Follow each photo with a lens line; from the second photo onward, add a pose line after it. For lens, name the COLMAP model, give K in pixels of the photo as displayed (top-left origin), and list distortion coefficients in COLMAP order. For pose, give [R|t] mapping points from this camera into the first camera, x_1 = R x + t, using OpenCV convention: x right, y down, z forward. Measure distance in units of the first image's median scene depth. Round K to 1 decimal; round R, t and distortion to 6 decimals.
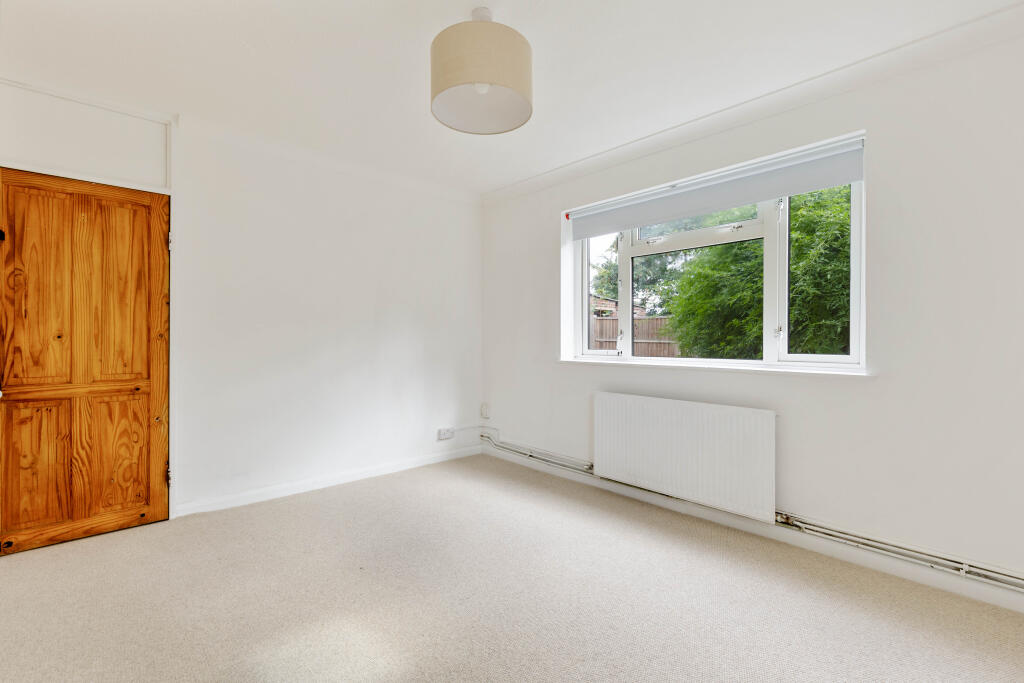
lens RADIAL K [[461.6, 0, 510.6], [0, 461.6, 337.3], [0, 0, 1]] dist [0.000348, -0.000112]
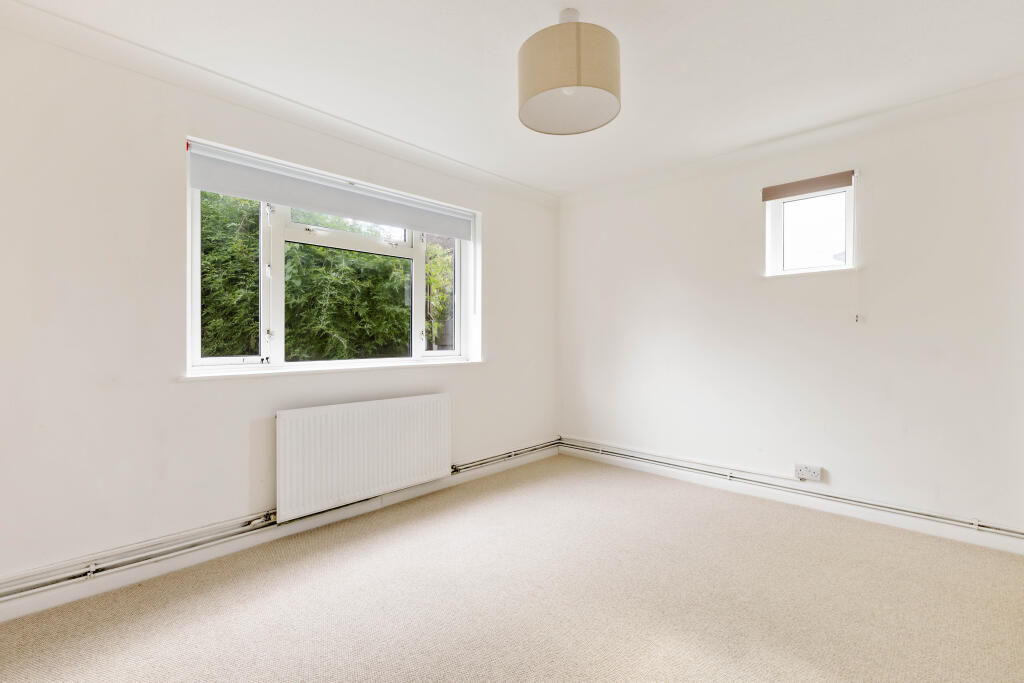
lens RADIAL K [[461.6, 0, 515.7], [0, 461.6, 340.2], [0, 0, 1]] dist [0.000348, -0.000112]
pose [[-0.083113, 0.001850, 0.996538, -0.701202], [0.008895, 0.999960, -0.001115, 0.008008], [-0.996500, 0.008772, -0.083126, 0.801939]]
